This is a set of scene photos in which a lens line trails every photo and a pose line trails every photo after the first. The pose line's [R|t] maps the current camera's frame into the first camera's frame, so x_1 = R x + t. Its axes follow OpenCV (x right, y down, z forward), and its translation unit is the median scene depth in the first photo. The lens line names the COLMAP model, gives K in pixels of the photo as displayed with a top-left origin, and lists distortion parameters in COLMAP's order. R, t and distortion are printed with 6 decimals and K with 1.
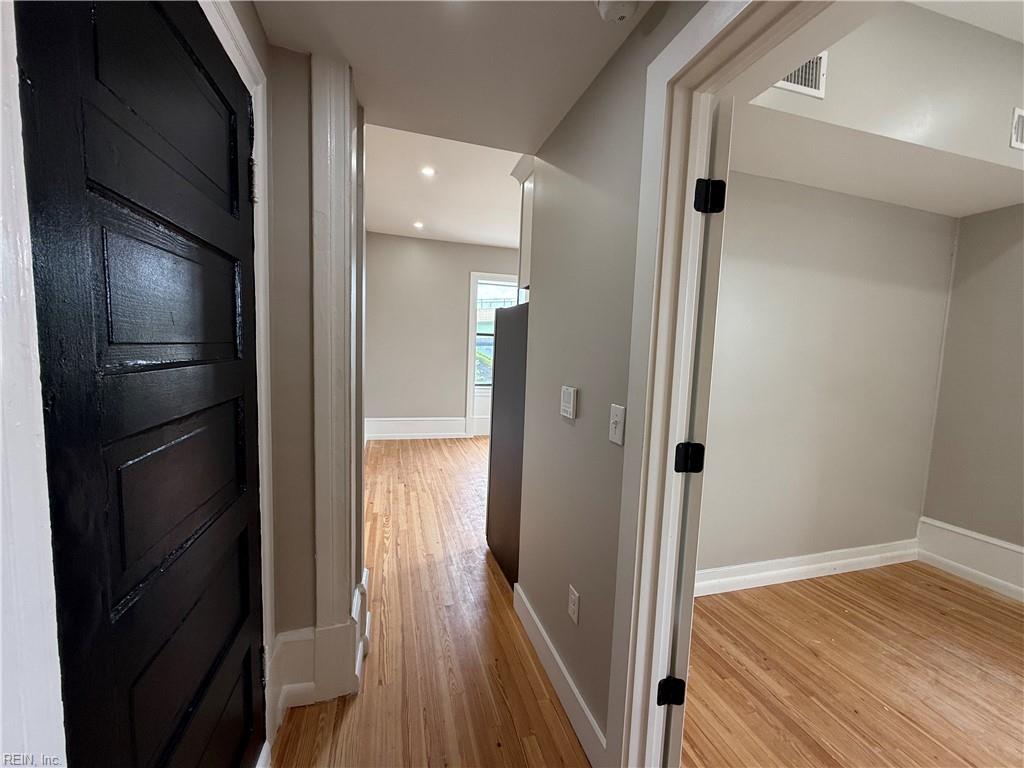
lens RADIAL K [[409.1, 0, 509.4], [0, 409.1, 386.6], [0, 0, 1]] dist [0.000182, 0.000087]
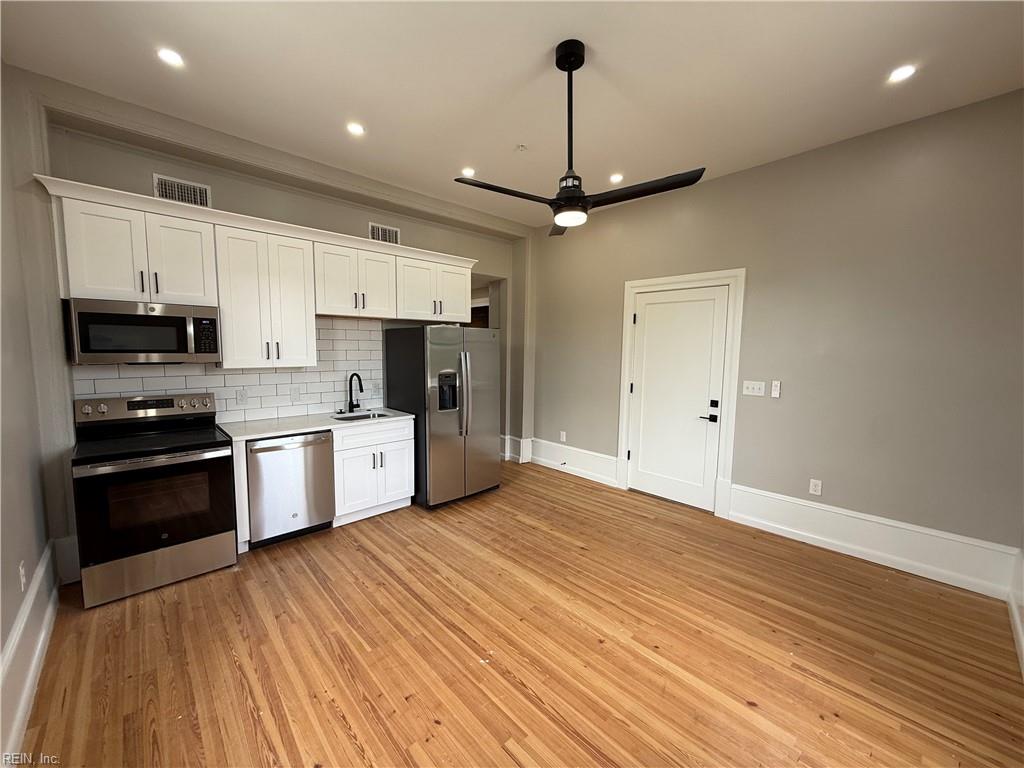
lens RADIAL K [[409.1, 0, 509.4], [0, 409.1, 386.6], [0, 0, 1]] dist [0.000182, 0.000087]
pose [[-0.891461, -0.003462, -0.453083, 0.471114], [-0.082723, 0.984407, 0.155238, -0.172189], [0.445481, 0.175869, -0.877848, 1.816569]]
